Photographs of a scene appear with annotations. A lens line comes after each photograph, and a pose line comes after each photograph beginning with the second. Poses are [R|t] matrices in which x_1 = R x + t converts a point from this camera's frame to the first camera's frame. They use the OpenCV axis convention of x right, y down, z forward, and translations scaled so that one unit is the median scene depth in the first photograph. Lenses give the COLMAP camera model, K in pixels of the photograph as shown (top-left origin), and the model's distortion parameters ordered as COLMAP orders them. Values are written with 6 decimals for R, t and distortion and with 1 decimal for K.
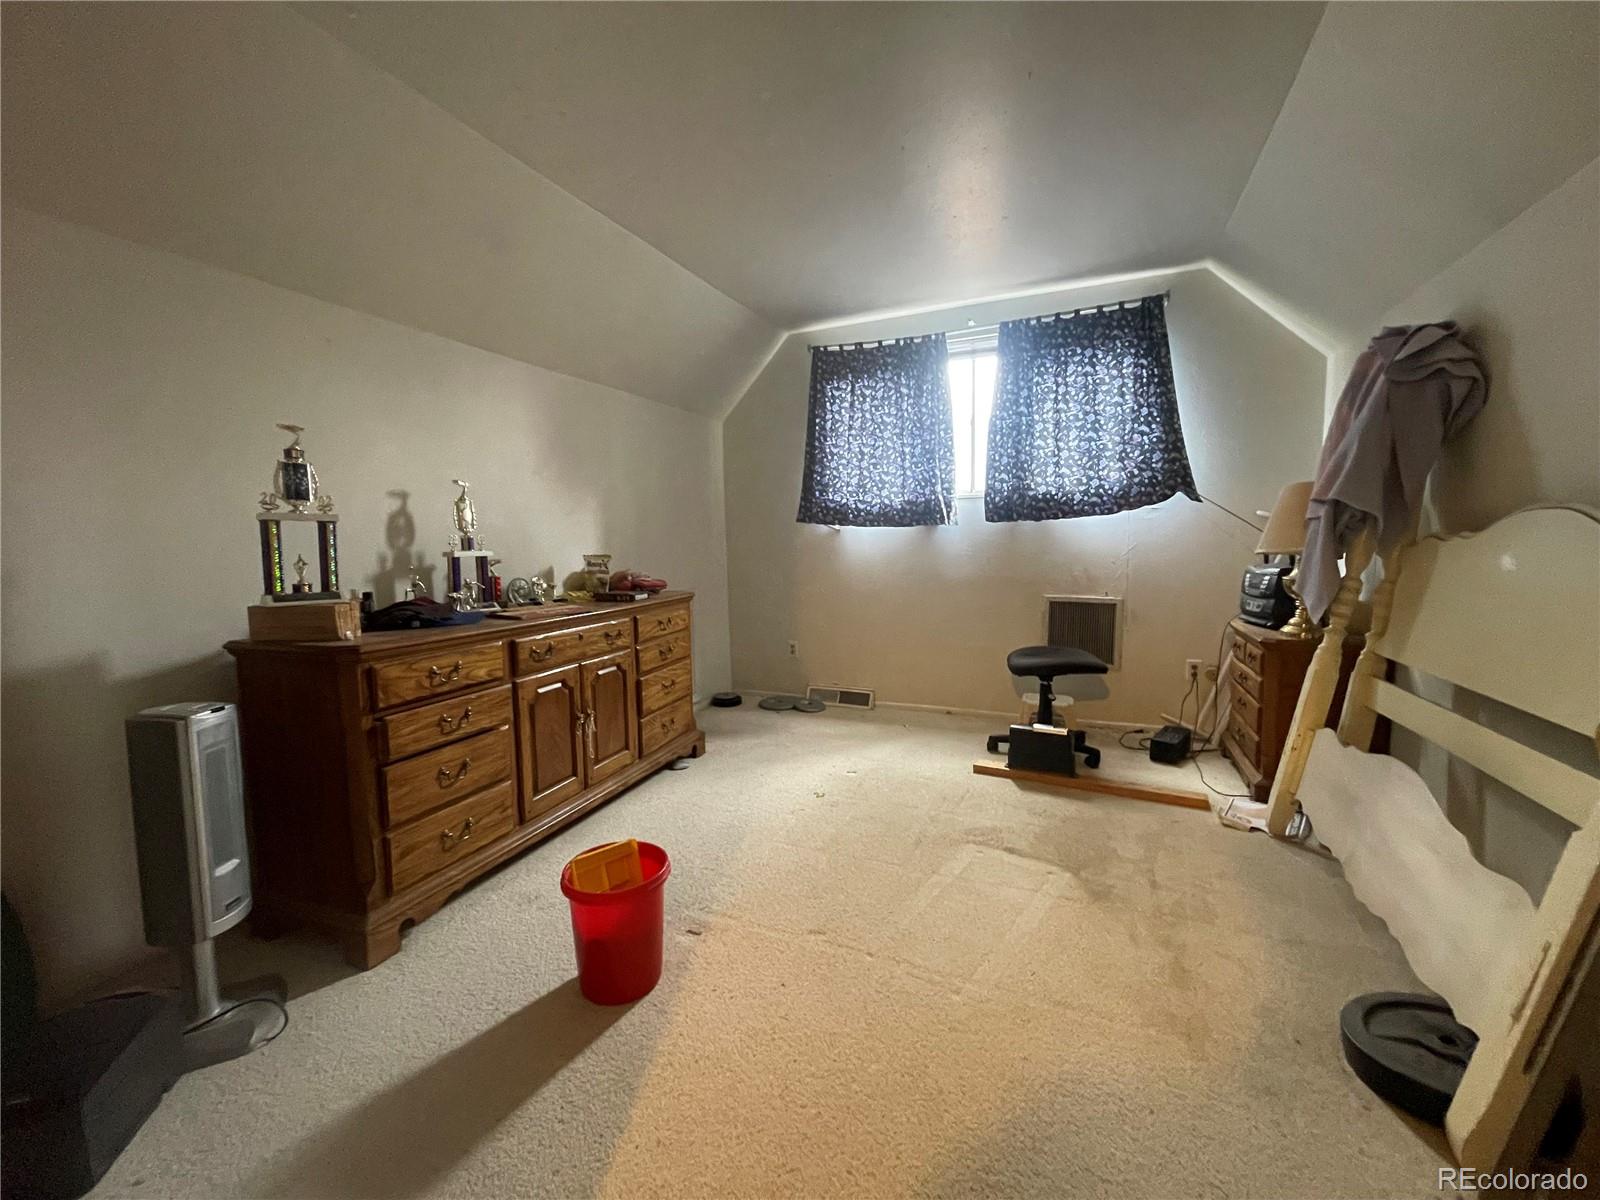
lens RADIAL K [[637.9, 0, 800.0], [0, 637.9, 600.0], [0, 0, 1]] dist [-0.006917, -0.000463]
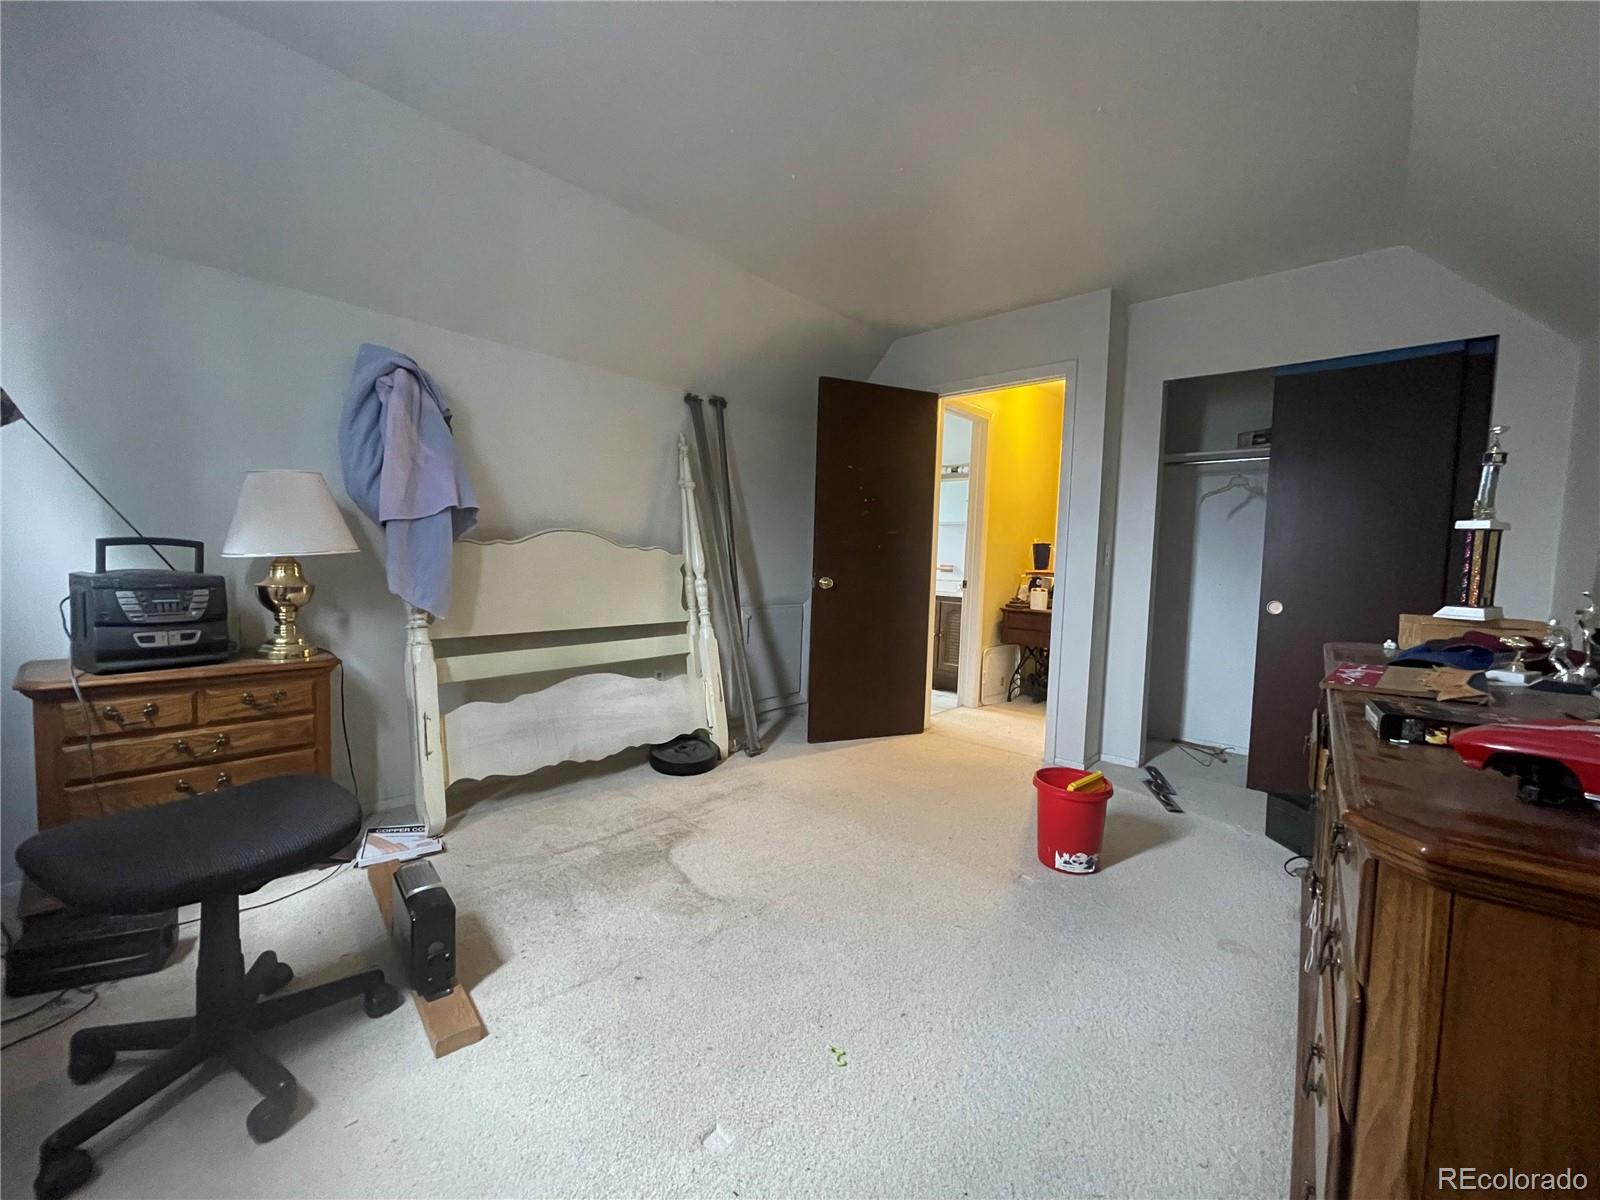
lens RADIAL K [[637.9, 0, 800.0], [0, 637.9, 600.0], [0, 0, 1]] dist [-0.006917, -0.000463]
pose [[-0.950614, -0.043254, 0.307347, -0.114628], [0.003241, 0.988804, 0.149183, -0.168770], [-0.310359, 0.142811, -0.939831, 1.884923]]
